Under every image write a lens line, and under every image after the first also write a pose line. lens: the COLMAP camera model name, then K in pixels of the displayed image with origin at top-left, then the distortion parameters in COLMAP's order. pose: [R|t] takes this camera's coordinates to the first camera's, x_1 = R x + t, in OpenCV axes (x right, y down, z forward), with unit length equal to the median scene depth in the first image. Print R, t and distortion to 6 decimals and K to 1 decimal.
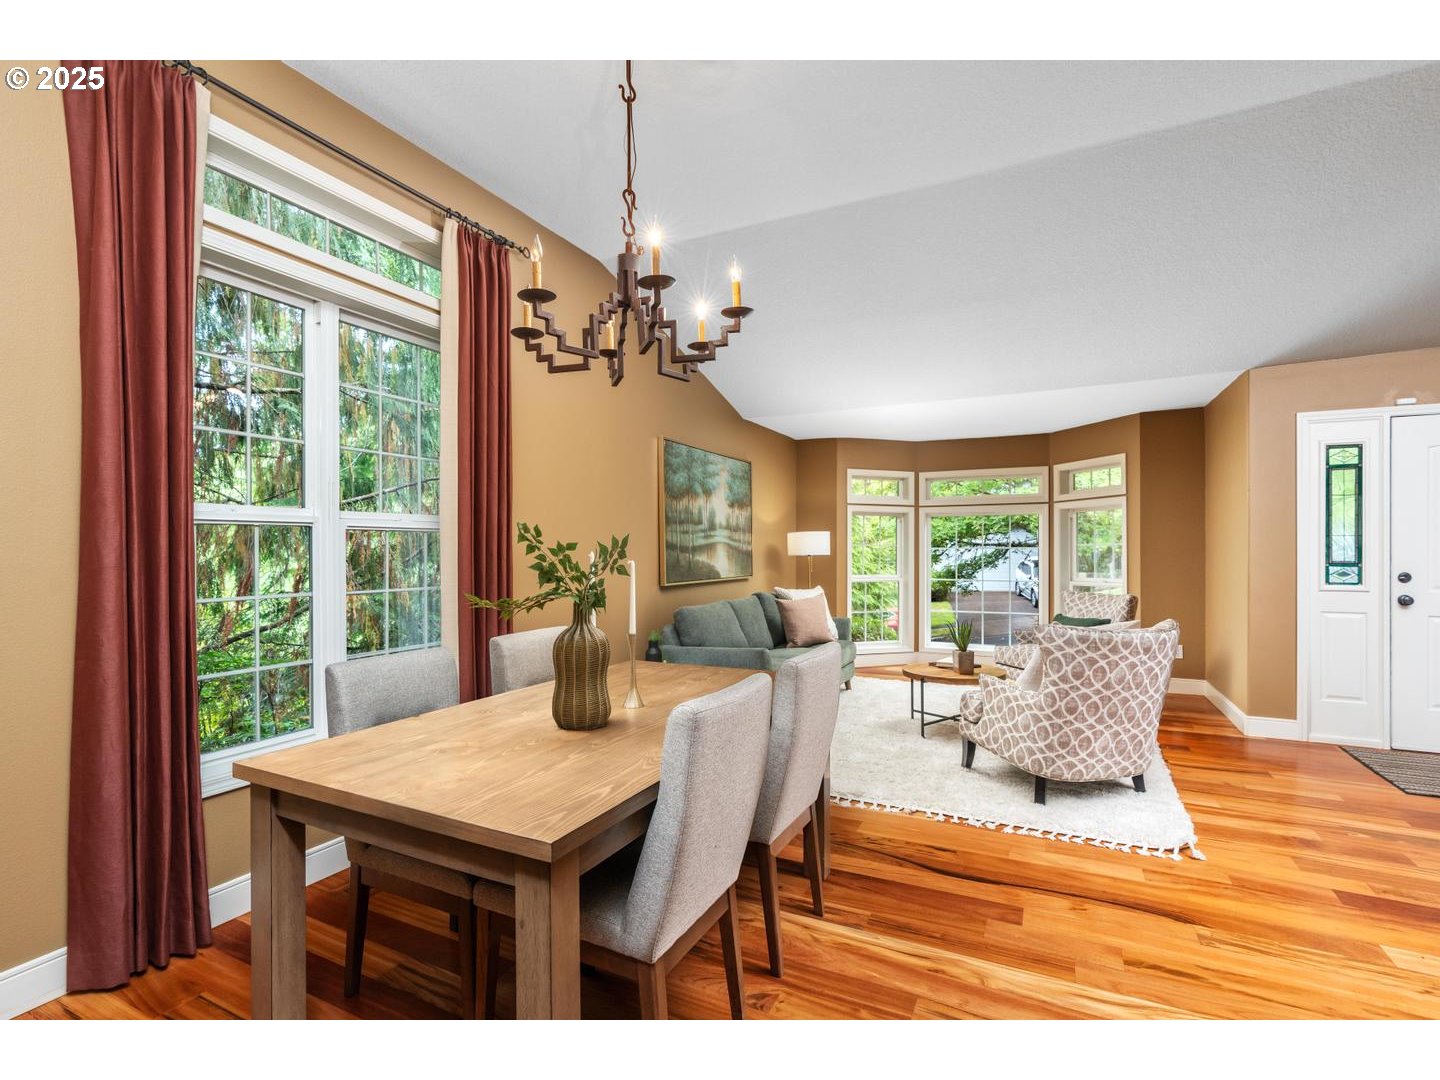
lens RADIAL K [[688.1, 0, 701.8], [0, 688.1, 552.8], [0, 0, 1]] dist [0.002505, 0.000407]
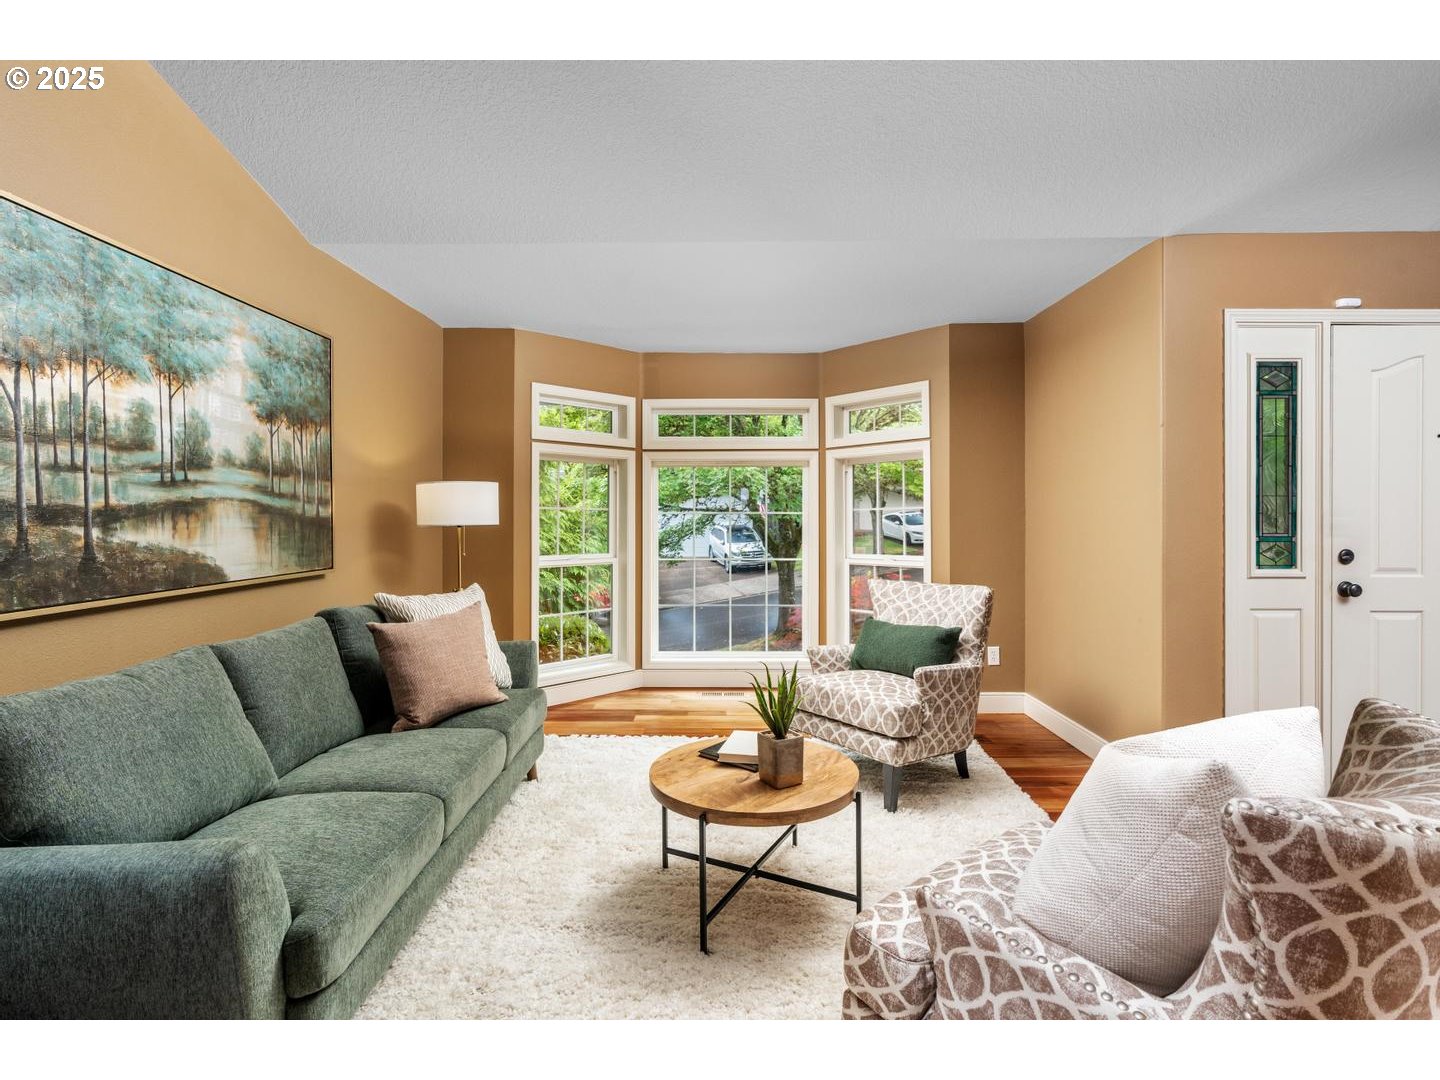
lens RADIAL K [[642.1, 0, 723.8], [0, 642.1, 519.1], [0, 0, 1]] dist [0.000478, 0.000014]
pose [[0.883026, -0.002192, 0.469319, 0.113583], [0.001069, 0.999996, 0.002660, -0.002993], [-0.469323, -0.001847, 0.883025, 0.504404]]
